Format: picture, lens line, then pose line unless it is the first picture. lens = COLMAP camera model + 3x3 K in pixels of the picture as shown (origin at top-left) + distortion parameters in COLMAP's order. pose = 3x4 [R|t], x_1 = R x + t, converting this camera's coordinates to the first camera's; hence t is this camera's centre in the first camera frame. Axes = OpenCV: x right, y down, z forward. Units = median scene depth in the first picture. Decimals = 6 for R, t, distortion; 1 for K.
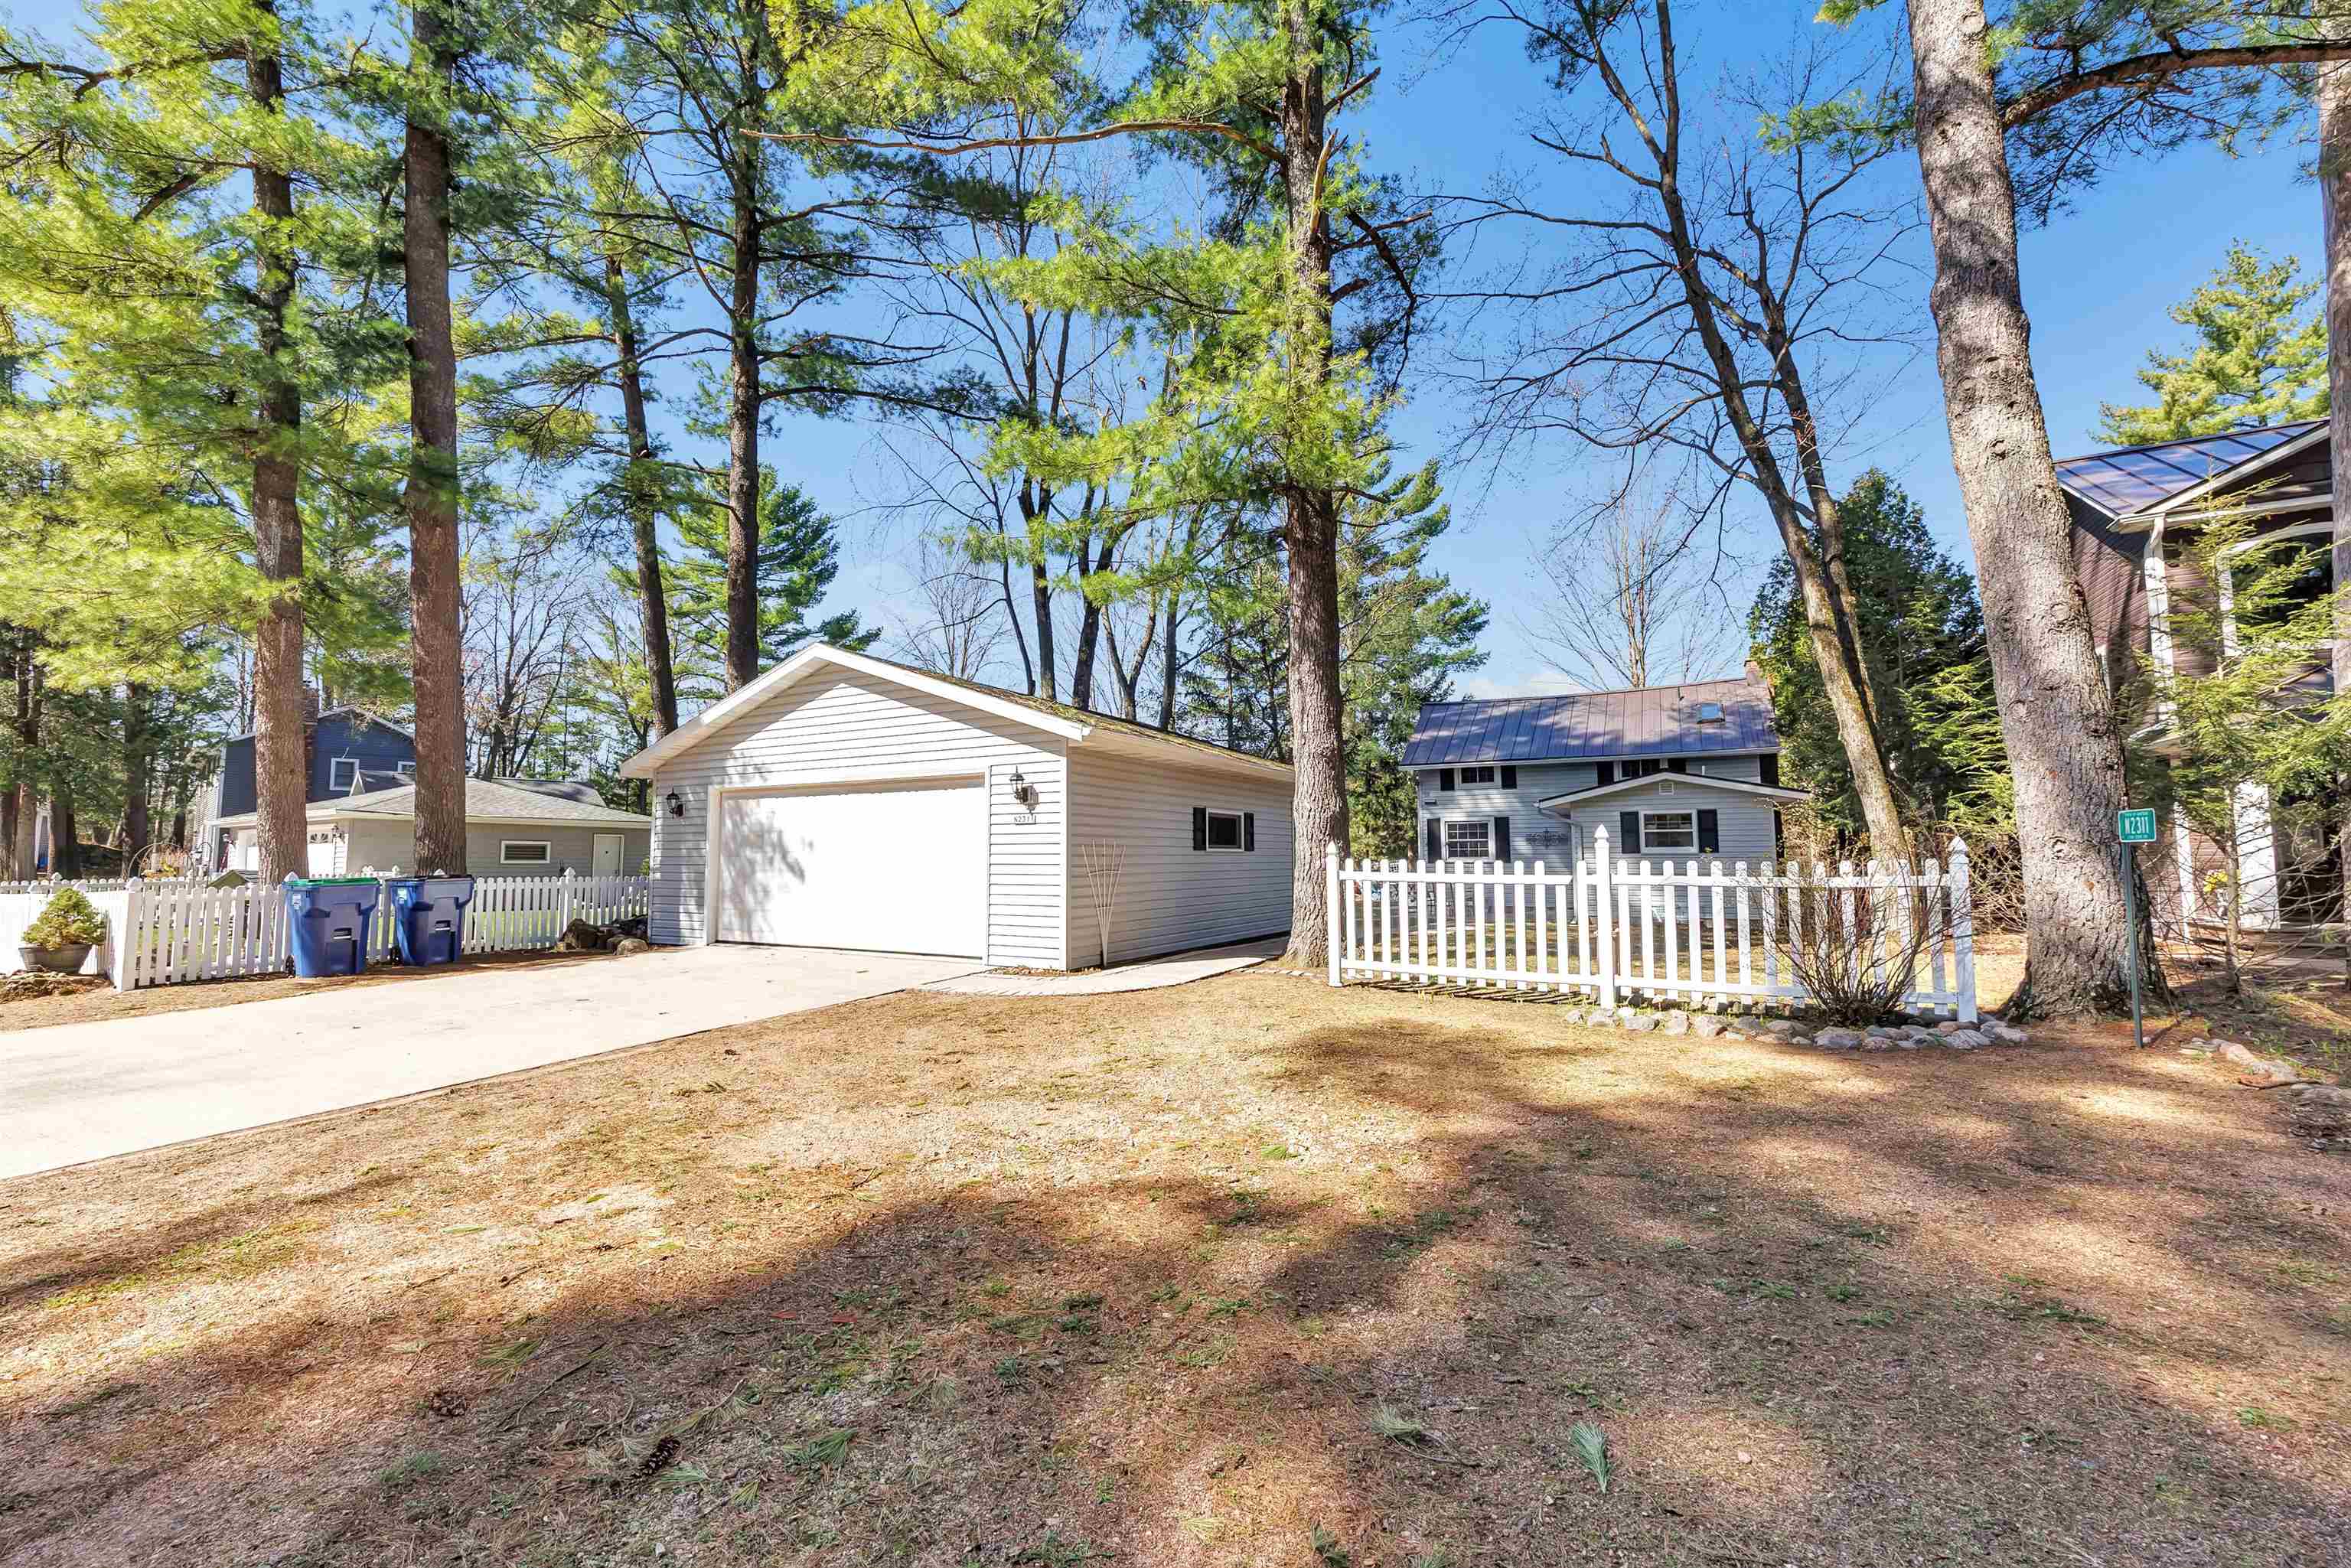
lens RADIAL K [[946.7, 0, 1171.8], [0, 946.7, 792.8], [0, 0, 1]] dist [-0.002279, 0.000422]
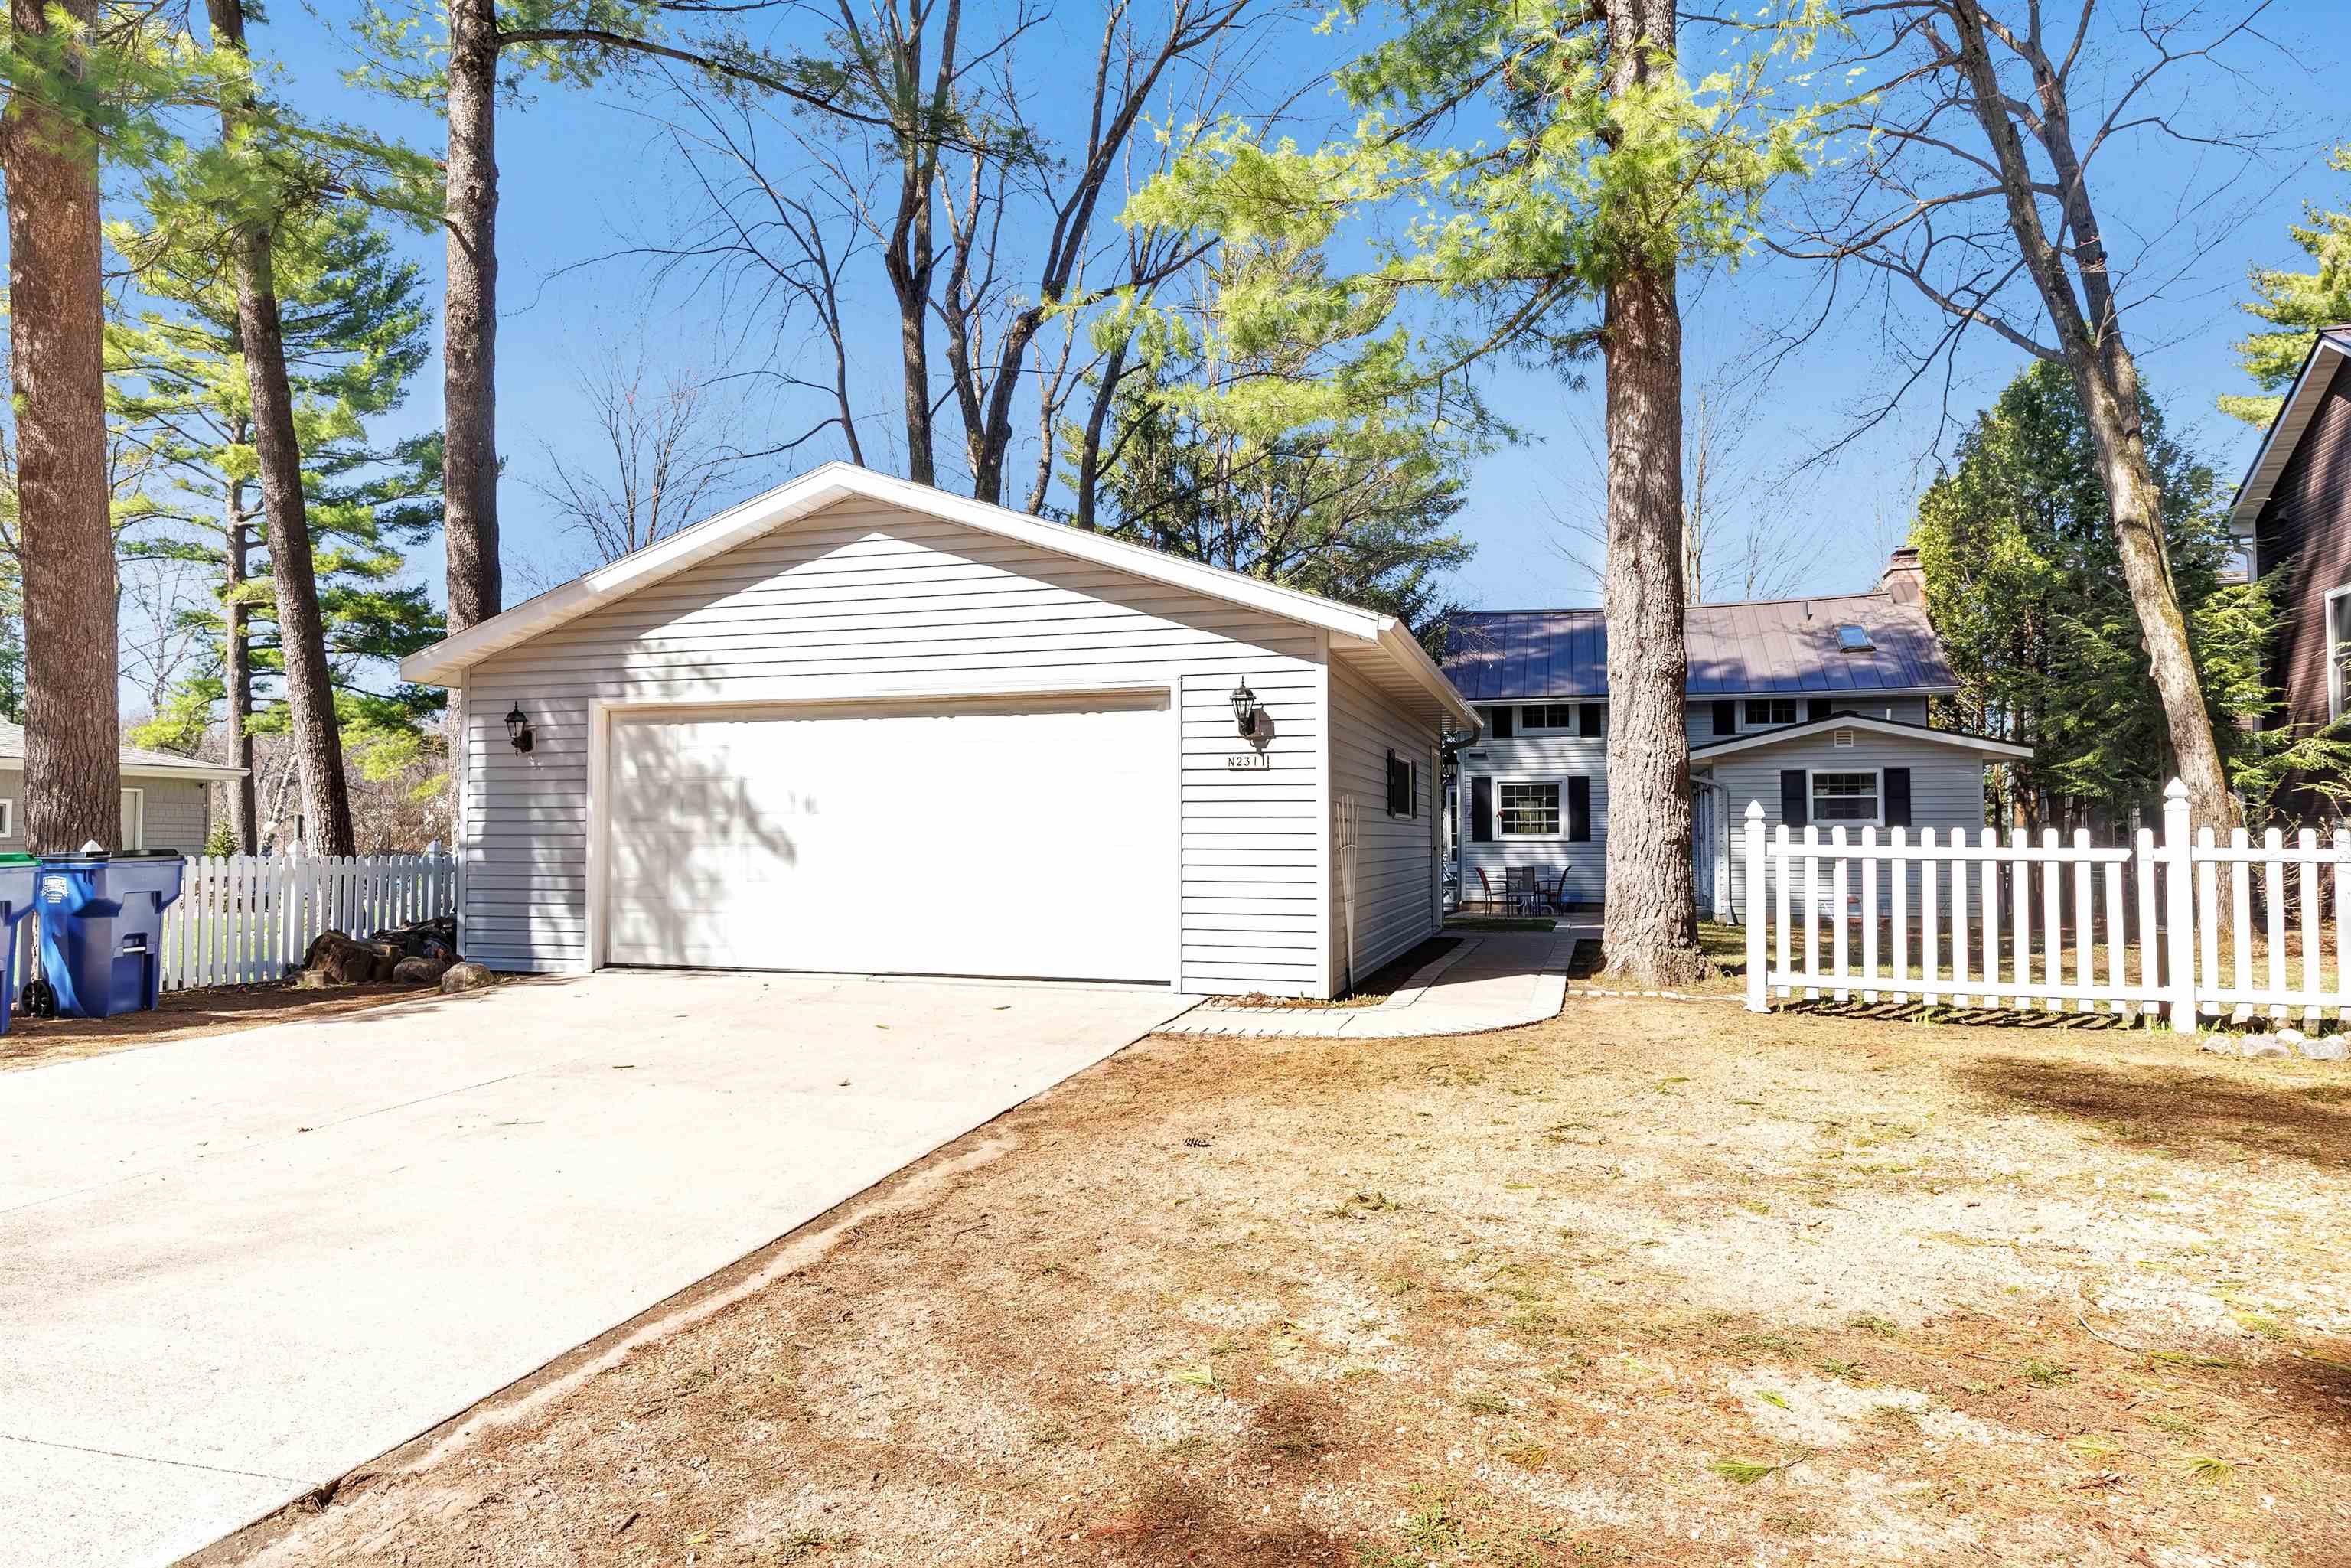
lens RADIAL K [[1400.8, 0, 1172.8], [0, 1400.8, 794.5], [0, 0, 1]] dist [0.001340, 0.000213]
pose [[0.976637, 0.009713, 0.214677, -0.323983], [-0.017680, 0.999223, 0.035222, 0.014020], [-0.214168, -0.038195, 0.976050, 0.079956]]
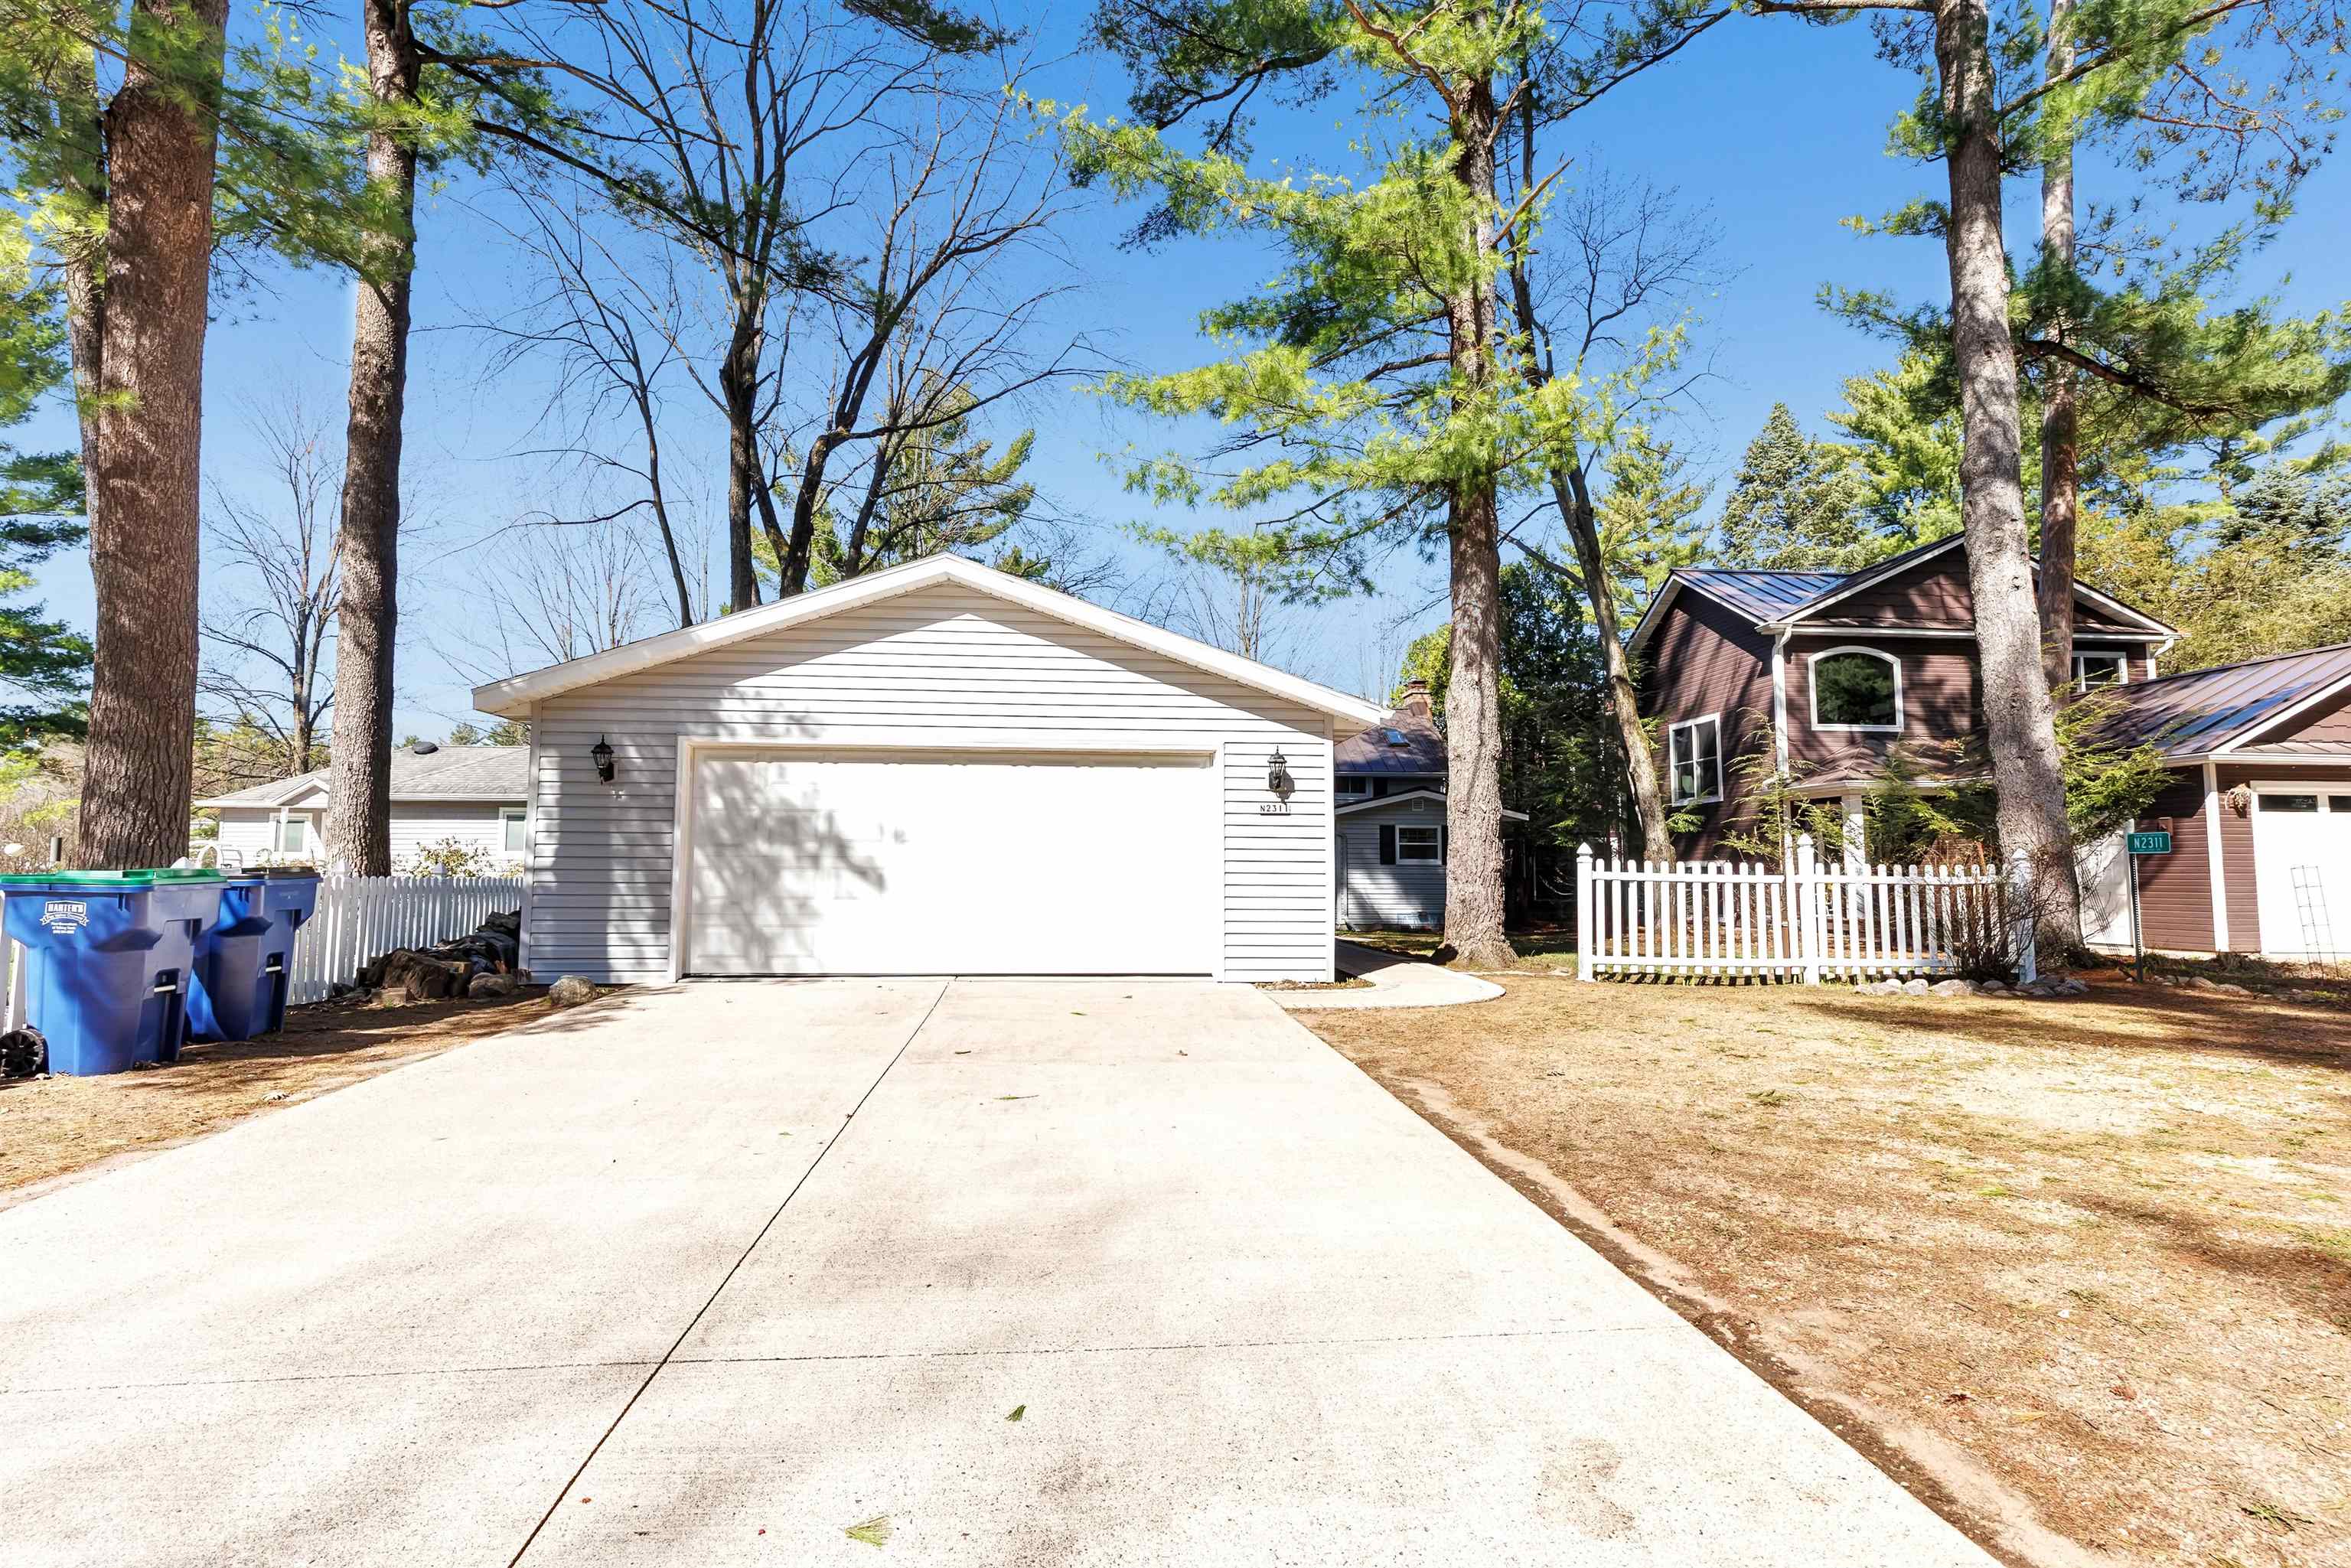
lens RADIAL K [[1092.2, 0, 1166.8], [0, 1092.2, 786.6], [0, 0, 1]] dist [0.000271, -0.001632]
pose [[0.823536, 0.052992, 0.564783, -0.635754], [-0.046344, 0.998584, -0.026118, 0.030323], [-0.565368, -0.004666, 0.824826, 0.194538]]
